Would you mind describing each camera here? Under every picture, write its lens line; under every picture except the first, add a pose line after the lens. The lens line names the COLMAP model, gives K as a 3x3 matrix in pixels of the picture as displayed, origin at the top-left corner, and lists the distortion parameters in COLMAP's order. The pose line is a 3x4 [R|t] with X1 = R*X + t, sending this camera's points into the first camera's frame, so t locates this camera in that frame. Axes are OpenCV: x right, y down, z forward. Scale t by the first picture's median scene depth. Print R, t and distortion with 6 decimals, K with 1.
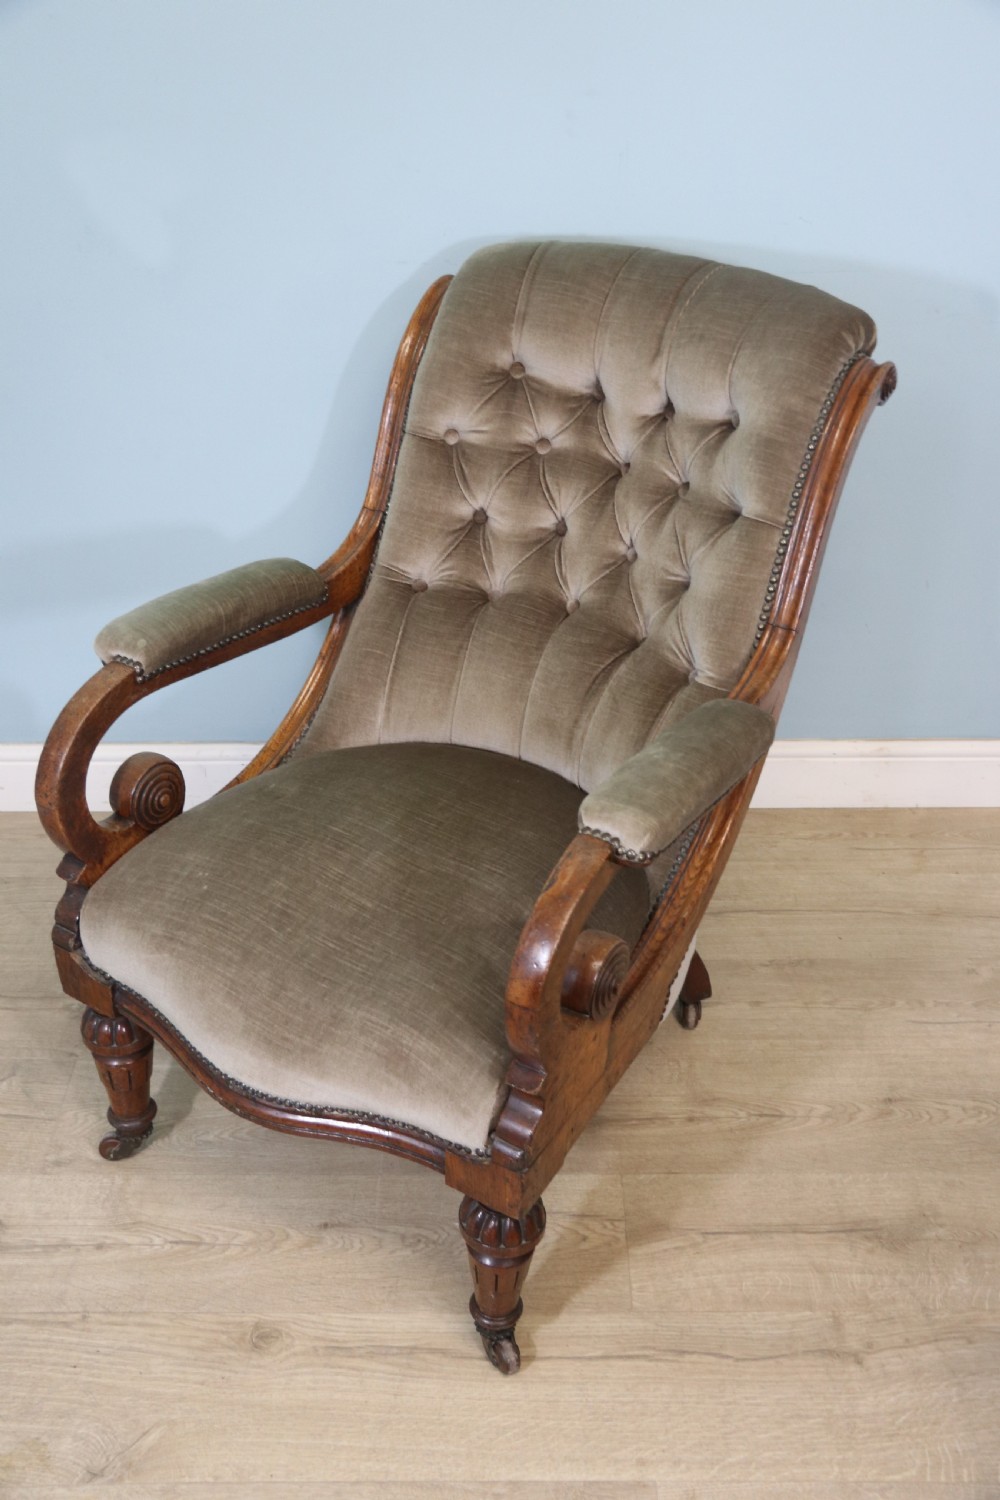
lens RADIAL K [[1470.7, 0, 509.0], [0, 1470.7, 766.8], [0, 0, 1]] dist [-0.007480, 0.000000]
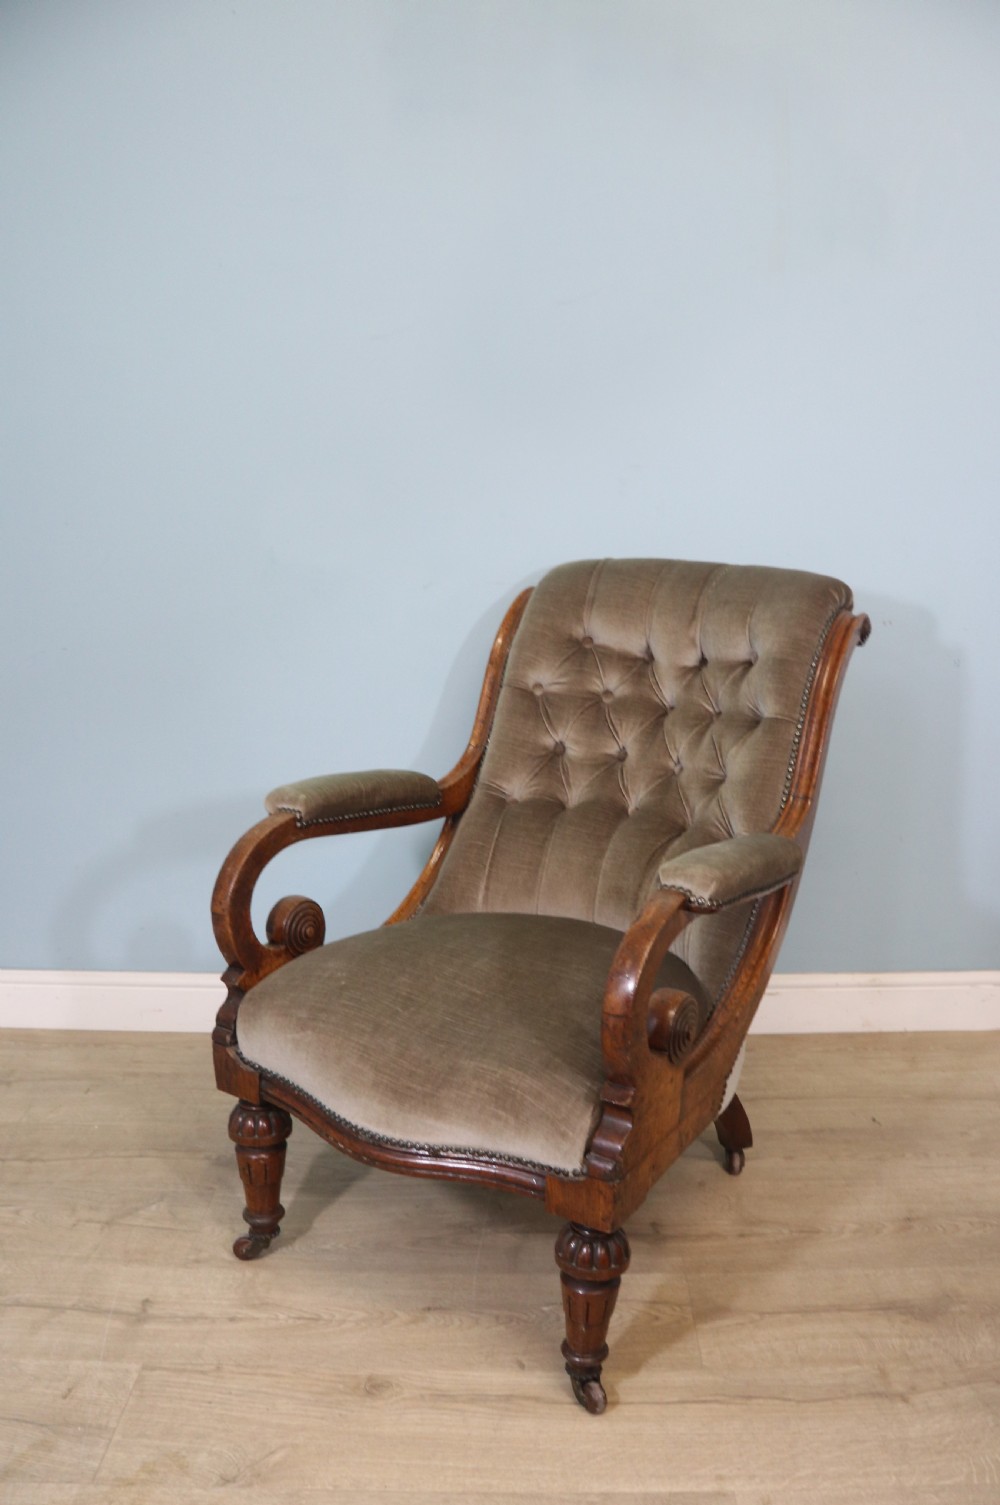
lens RADIAL K [[1197.4, 0, 535.0], [0, 1197.4, 802.8], [0, 0, 1]] dist [-0.165154, 0.103159]
pose [[0.999994, 0.002884, -0.001843, -0.043426], [-0.003325, 0.946396, -0.322991, 0.240582], [0.000813, 0.322996, 0.946400, 0.020784]]
